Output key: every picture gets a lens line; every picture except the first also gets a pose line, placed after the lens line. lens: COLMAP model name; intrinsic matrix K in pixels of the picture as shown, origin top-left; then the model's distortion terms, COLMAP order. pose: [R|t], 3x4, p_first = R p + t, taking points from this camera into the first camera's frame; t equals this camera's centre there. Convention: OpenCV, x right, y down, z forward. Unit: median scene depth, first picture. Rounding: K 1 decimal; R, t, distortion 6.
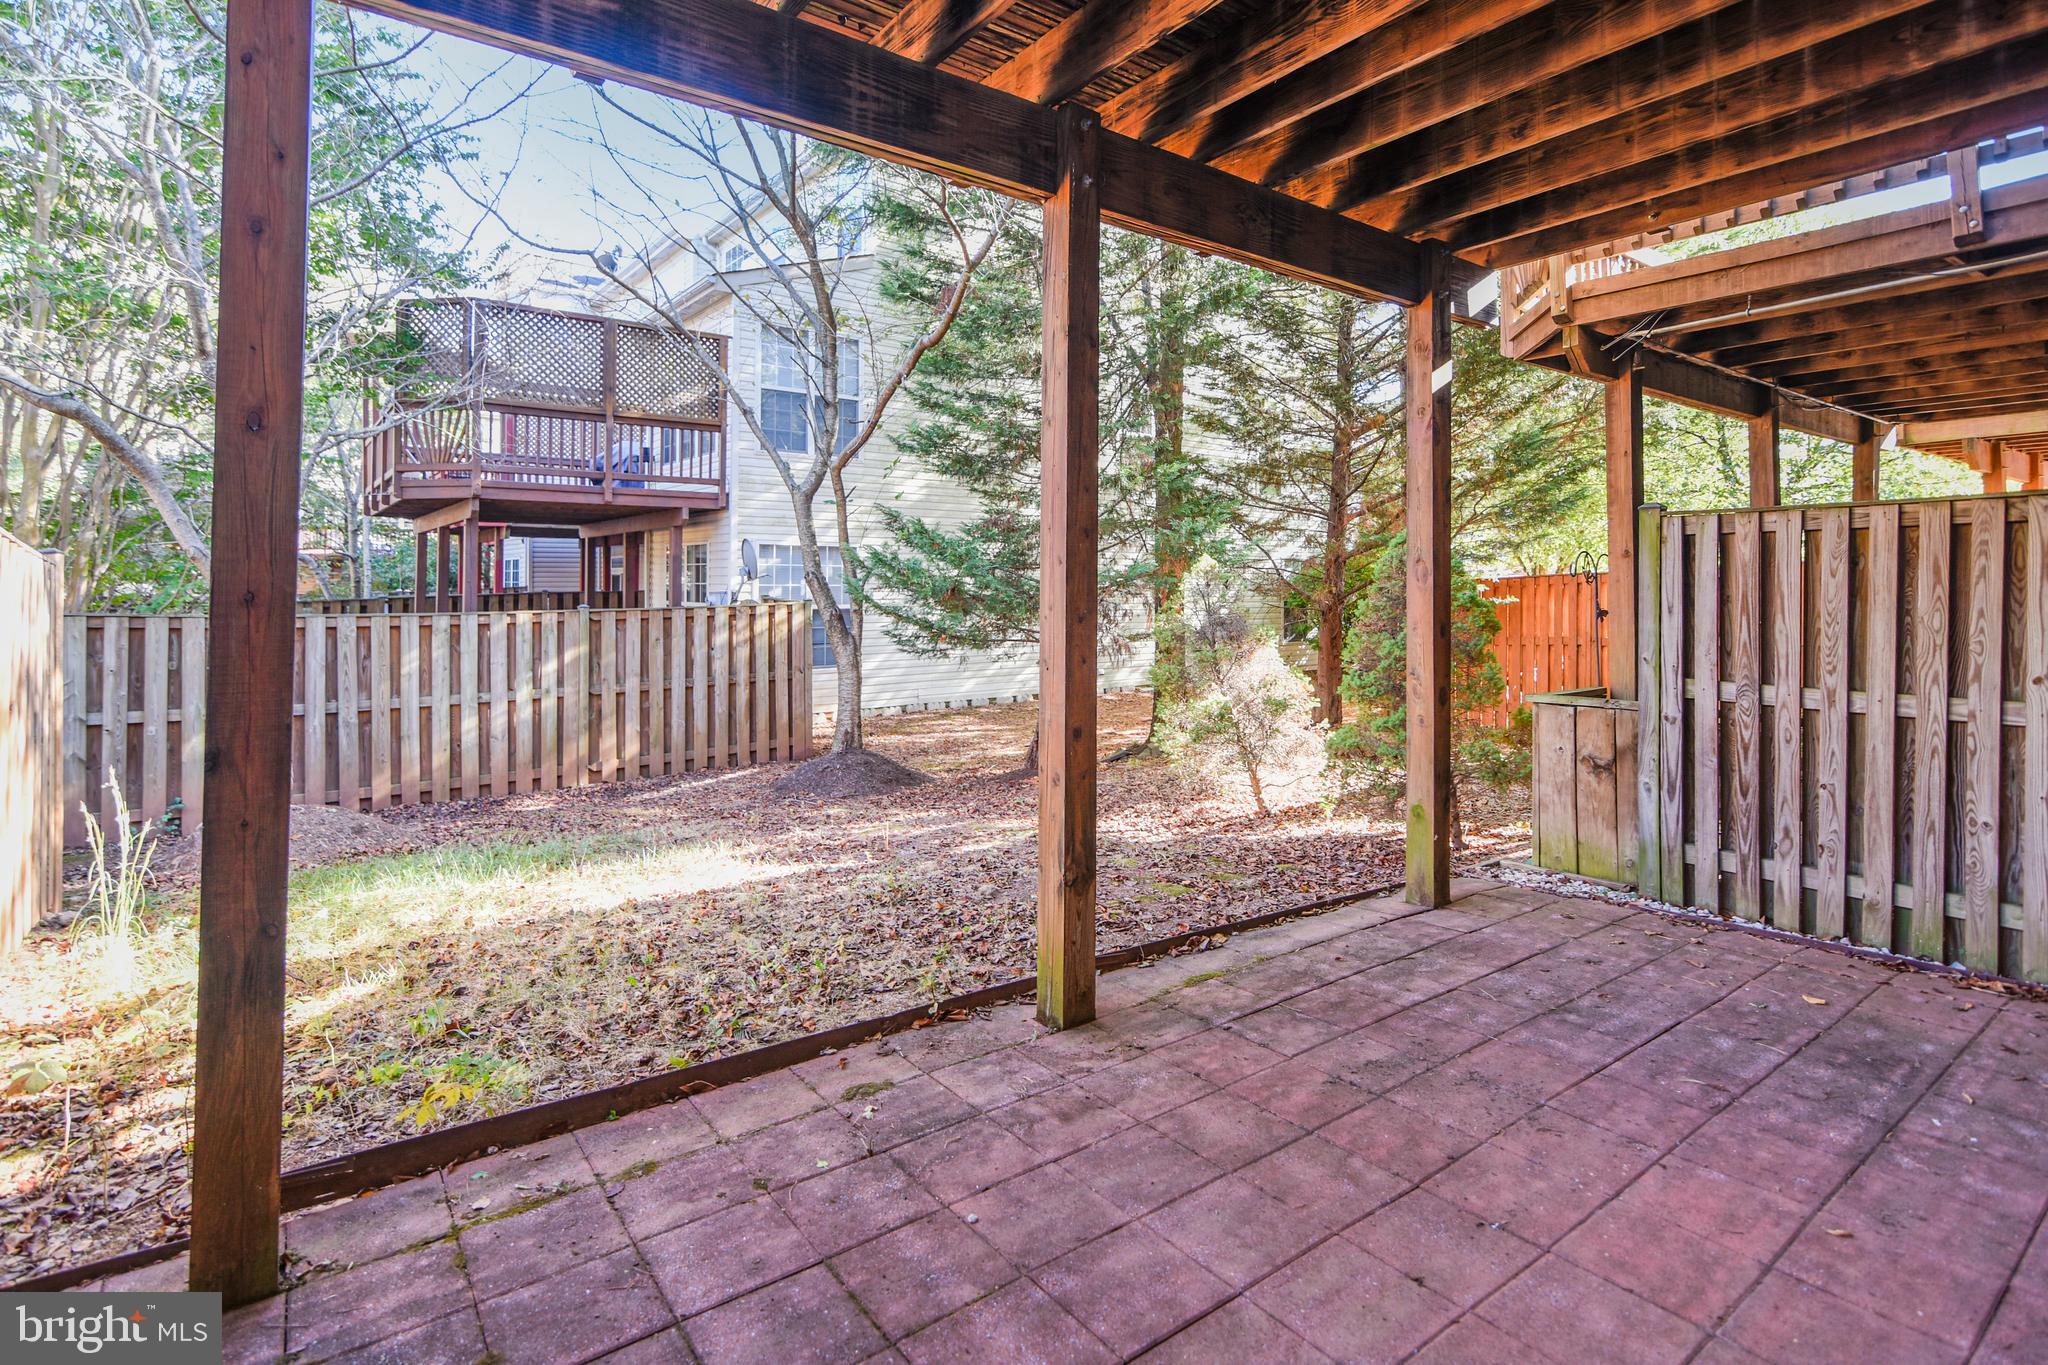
lens RADIAL K [[962.4, 0, 992.6], [0, 962.4, 574.0], [0, 0, 1]] dist [-0.002715, -0.001232]
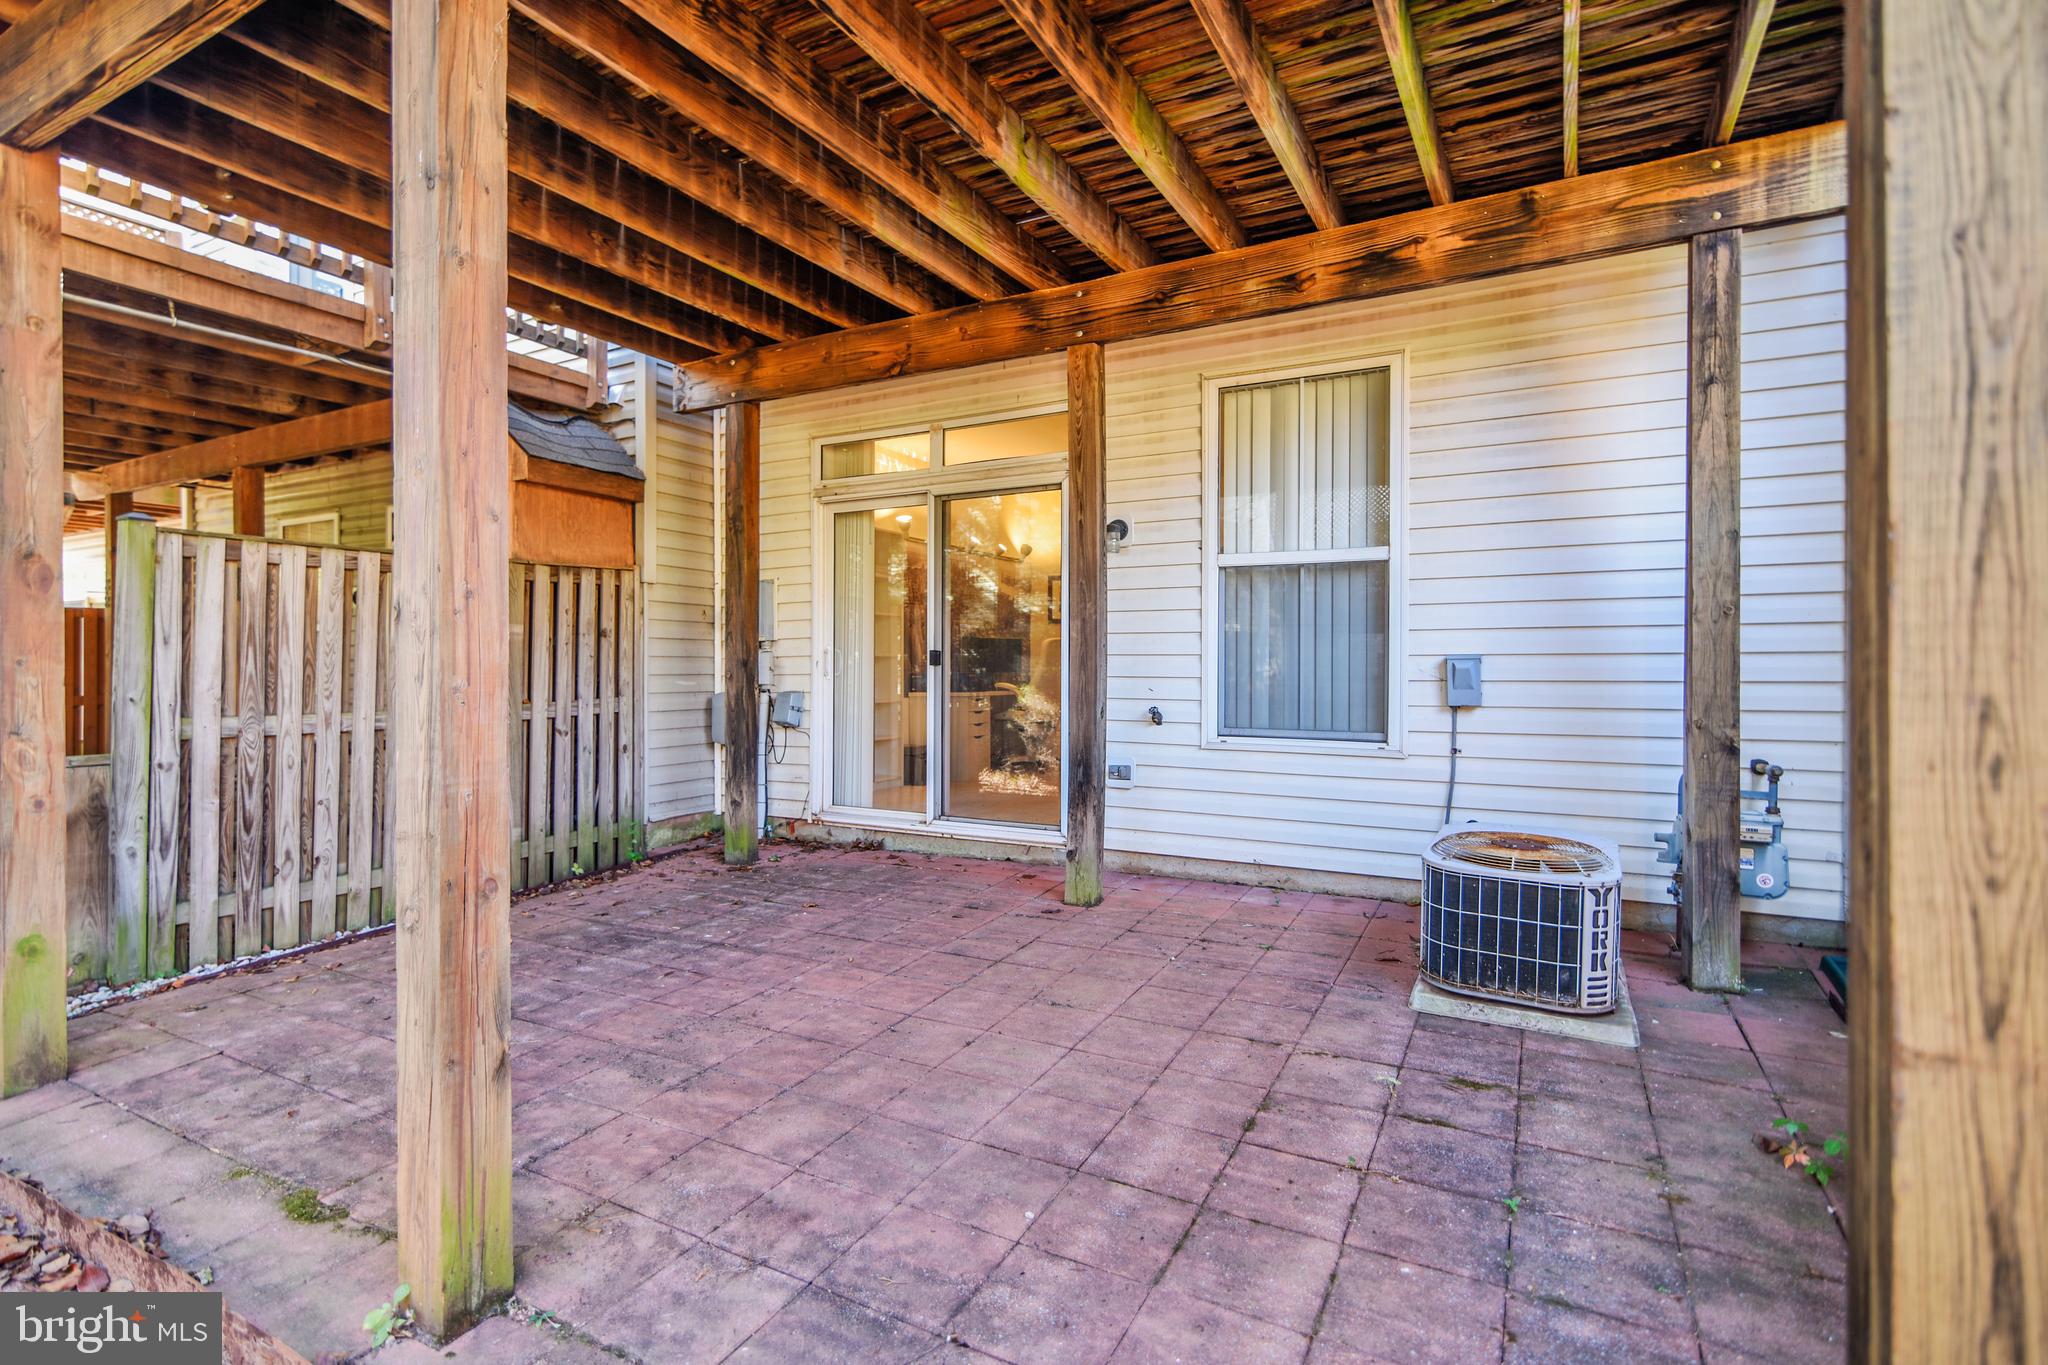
lens RADIAL K [[962.4, 0, 1034.6], [0, 962.4, 683.3], [0, 0, 1]] dist [-0.002715, -0.001232]
pose [[-0.441227, -0.020056, 0.897172, -0.571615], [-0.012819, 0.999789, 0.016045, 0.070314], [-0.897304, -0.004422, -0.441391, 0.914287]]
